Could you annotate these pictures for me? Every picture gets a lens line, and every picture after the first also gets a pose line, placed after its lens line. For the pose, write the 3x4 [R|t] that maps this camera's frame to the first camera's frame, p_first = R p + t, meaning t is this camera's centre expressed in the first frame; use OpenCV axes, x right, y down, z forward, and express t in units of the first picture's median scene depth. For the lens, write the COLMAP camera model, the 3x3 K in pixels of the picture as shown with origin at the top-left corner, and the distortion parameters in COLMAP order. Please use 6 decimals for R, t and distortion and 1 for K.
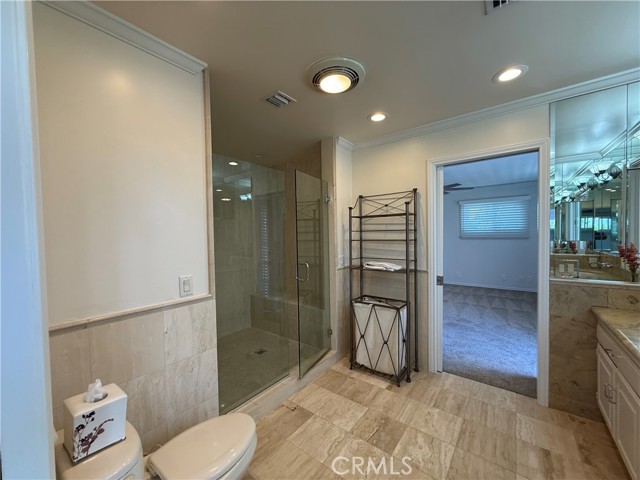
lens RADIAL K [[255.4, 0, 318.3], [0, 255.4, 239.8], [0, 0, 1]] dist [-0.000661, 0.000026]
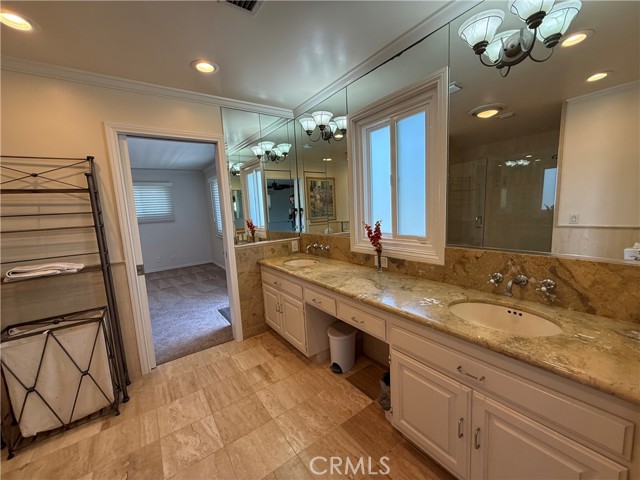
lens RADIAL K [[255.4, 0, 318.3], [0, 255.4, 239.8], [0, 0, 1]] dist [-0.000661, 0.000026]
pose [[0.283339, -0.119849, 0.951502, -0.178876], [0.070829, 0.992066, 0.103867, 0.010182], [-0.956401, 0.037964, 0.289580, 0.168308]]
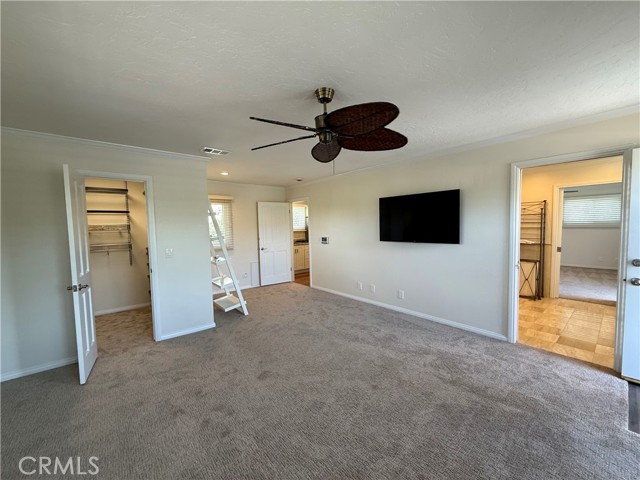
lens RADIAL K [[255.4, 0, 318.3], [0, 255.4, 239.8], [0, 0, 1]] dist [-0.000661, 0.000026]
pose [[0.977726, 0.013185, -0.209471, -0.899731], [-0.005084, 0.999220, 0.039164, 0.025320], [0.209824, -0.037227, 0.977030, -1.253621]]
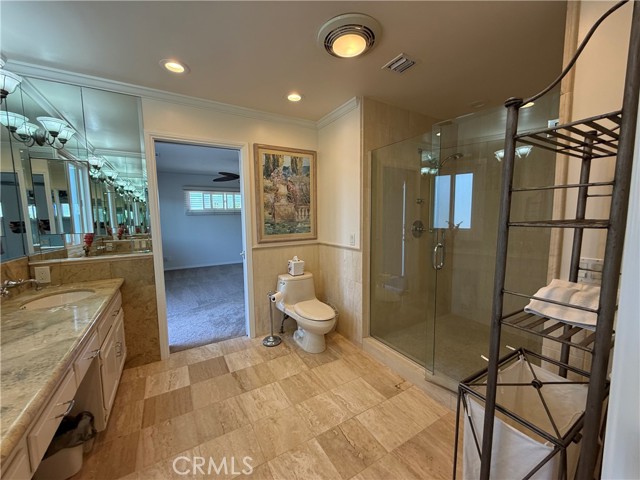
lens RADIAL K [[255.4, 0, 318.3], [0, 255.4, 239.8], [0, 0, 1]] dist [-0.000661, 0.000026]
pose [[-0.362605, 0.114628, -0.924866, 0.735282], [-0.002876, 0.992264, 0.124109, -0.019261], [0.931938, 0.047663, -0.359470, 0.887766]]
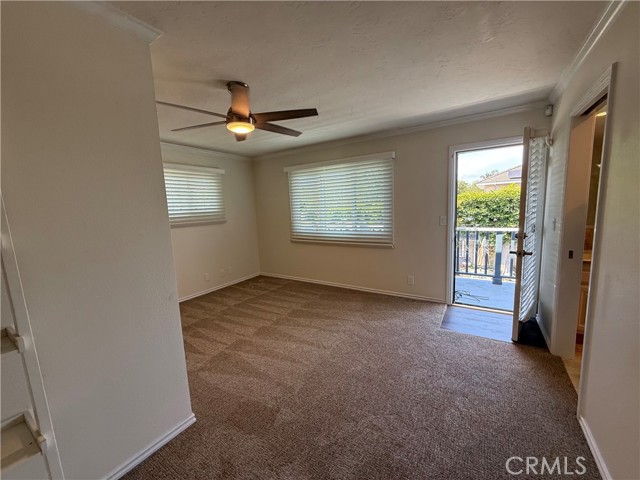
lens RADIAL K [[255.4, 0, 318.3], [0, 255.4, 239.8], [0, 0, 1]] dist [-0.000661, 0.000026]
pose [[-0.087275, -0.111156, 0.989963, -0.042475], [0.076681, 0.990057, 0.117927, -0.053249], [-0.993229, 0.086203, -0.077884, 1.794590]]
